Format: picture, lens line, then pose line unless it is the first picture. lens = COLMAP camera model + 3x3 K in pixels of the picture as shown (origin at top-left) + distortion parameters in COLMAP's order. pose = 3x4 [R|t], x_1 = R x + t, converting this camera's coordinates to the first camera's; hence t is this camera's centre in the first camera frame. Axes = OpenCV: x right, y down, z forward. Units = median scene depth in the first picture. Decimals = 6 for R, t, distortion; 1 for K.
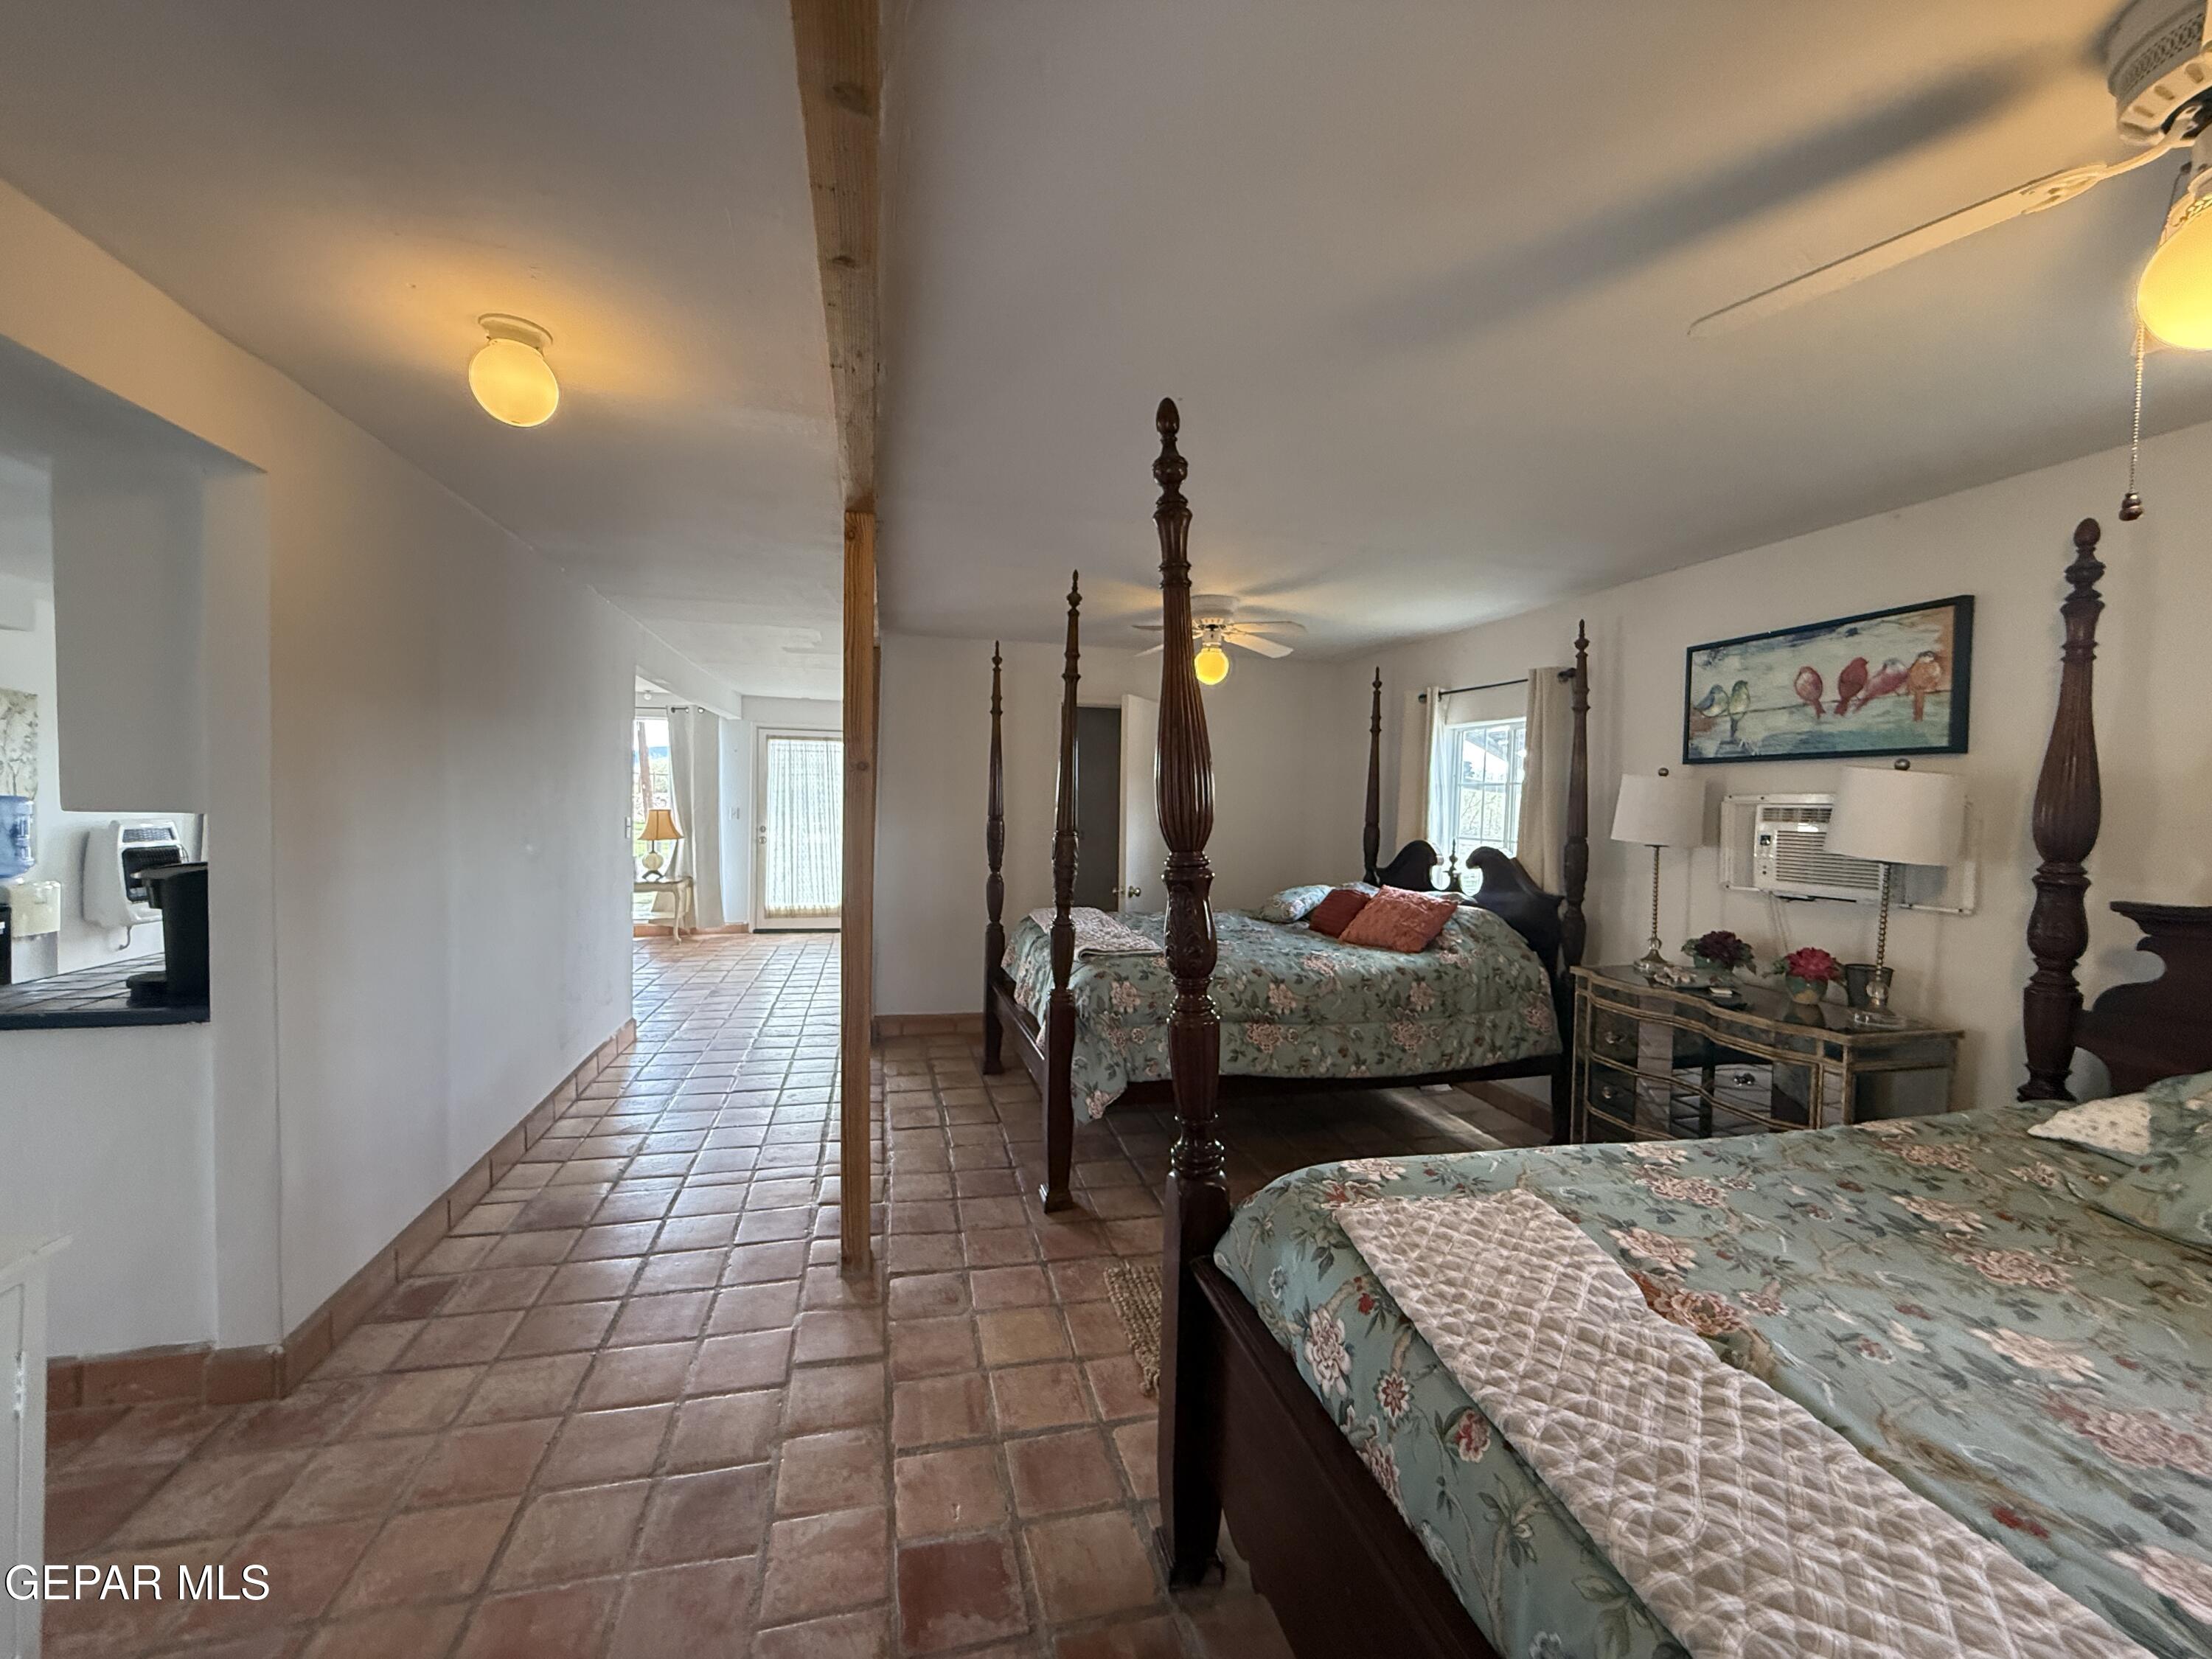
lens RADIAL K [[884.3, 0, 1105.1], [0, 884.3, 832.9], [0, 0, 1]] dist [0.000895, 0.000083]
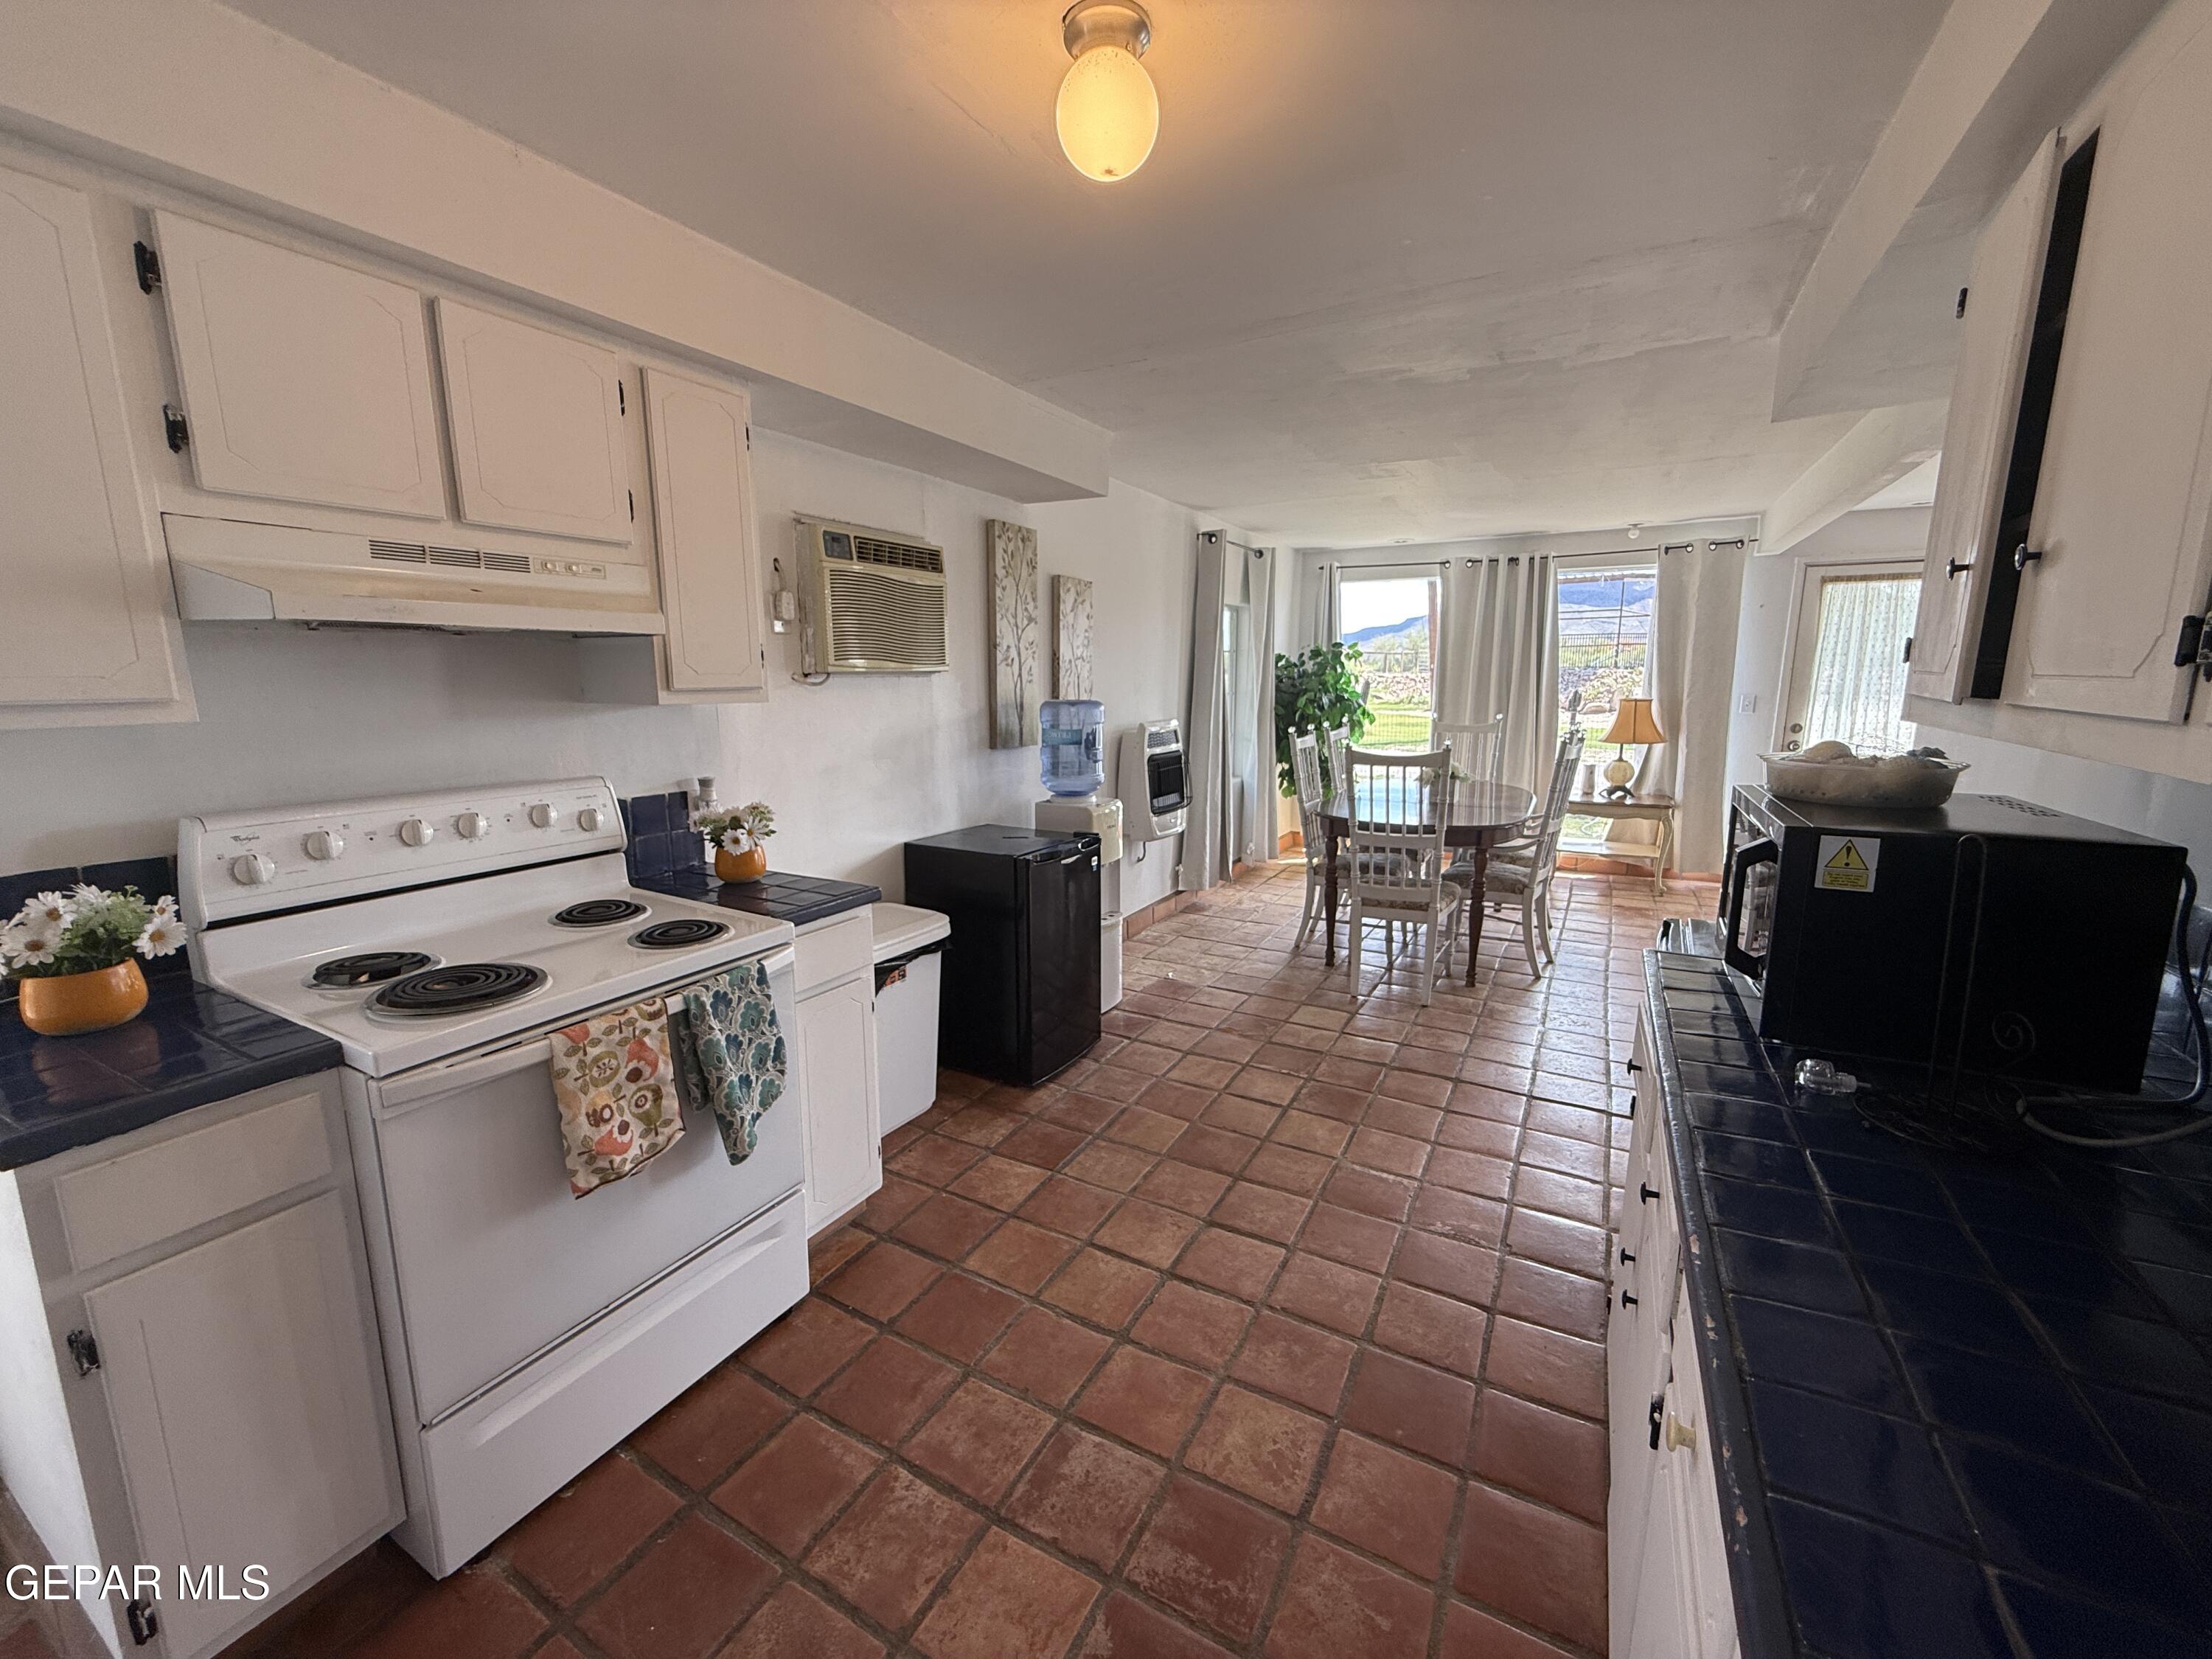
lens RADIAL K [[884.3, 0, 1099.8], [0, 884.3, 825.0], [0, 0, 1]] dist [0.000895, 0.000083]
pose [[0.724491, 0.094858, -0.682726, -0.494032], [-0.004889, 0.991168, 0.132524, -0.028033], [0.689267, -0.092675, 0.718556, 0.298997]]
